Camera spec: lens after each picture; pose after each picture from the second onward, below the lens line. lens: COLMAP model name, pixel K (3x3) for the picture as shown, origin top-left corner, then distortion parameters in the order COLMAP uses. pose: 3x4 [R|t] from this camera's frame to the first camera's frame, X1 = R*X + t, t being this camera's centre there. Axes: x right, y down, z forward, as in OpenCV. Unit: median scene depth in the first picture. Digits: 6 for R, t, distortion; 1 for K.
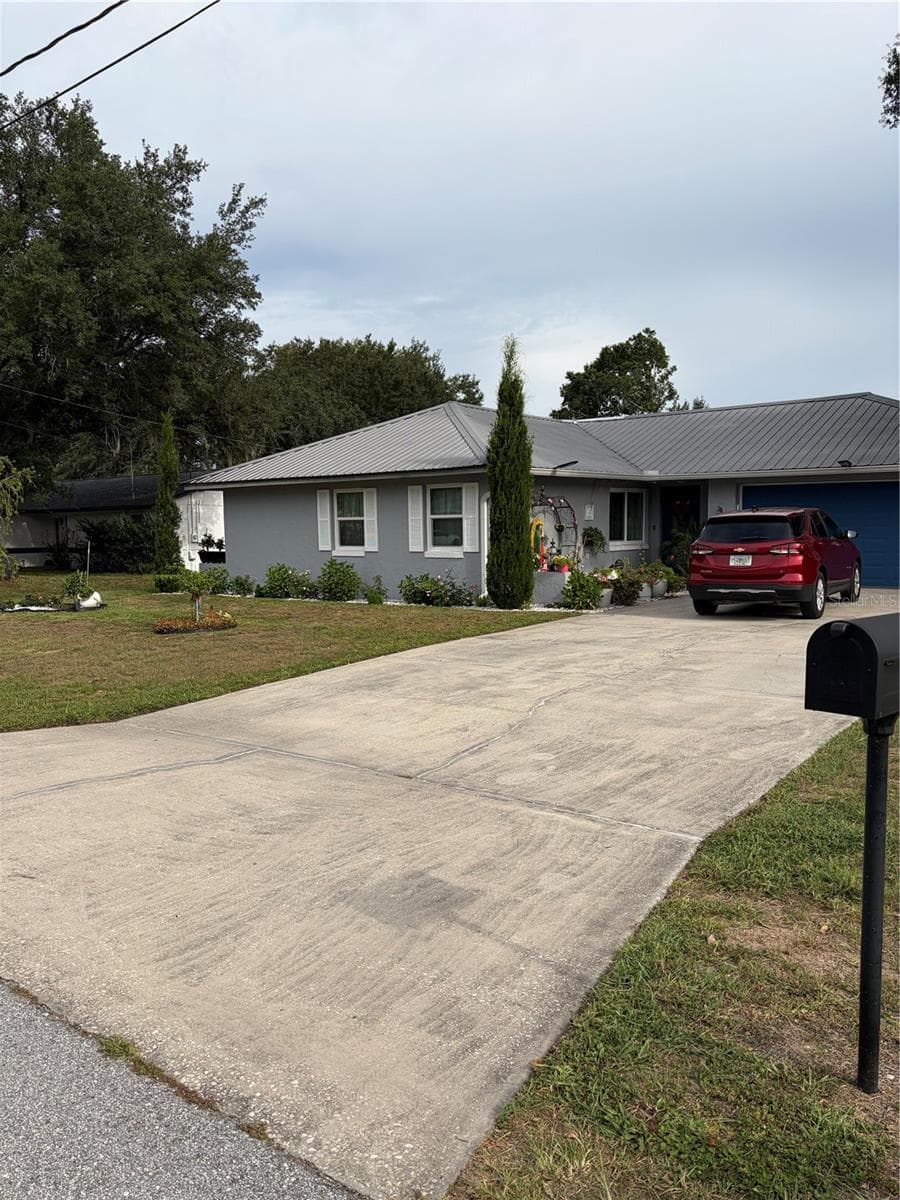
lens RADIAL K [[903.1, 0, 443.2], [0, 903.1, 612.9], [0, 0, 1]] dist [0.024976, -0.032060]
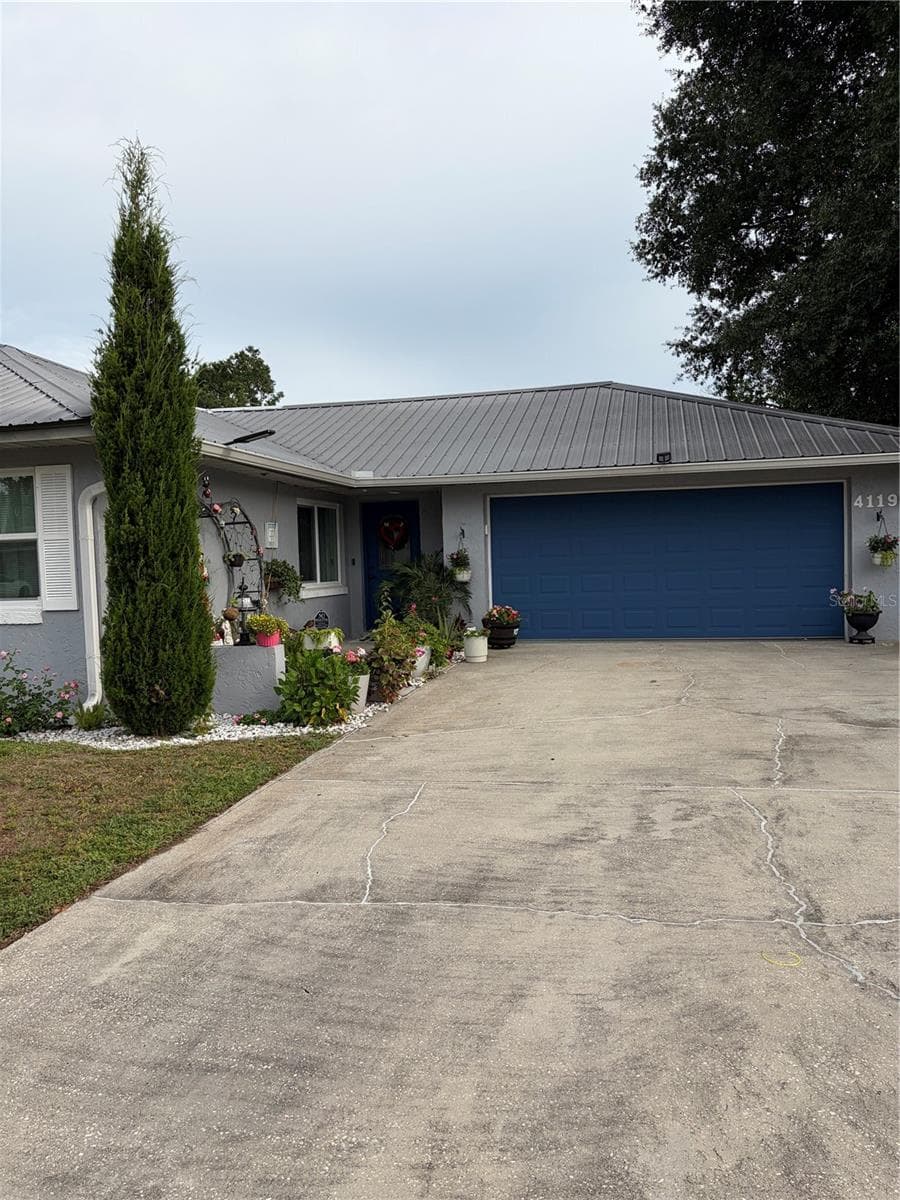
lens RADIAL K [[903.1, 0, 450.3], [0, 903.1, 608.9], [0, 0, 1]] dist [0.024976, -0.032060]
pose [[0.898034, -0.036063, 0.438444, 0.005080], [0.059240, 0.997470, -0.039291, -0.029996], [-0.435918, 0.061258, 0.897899, 0.386077]]
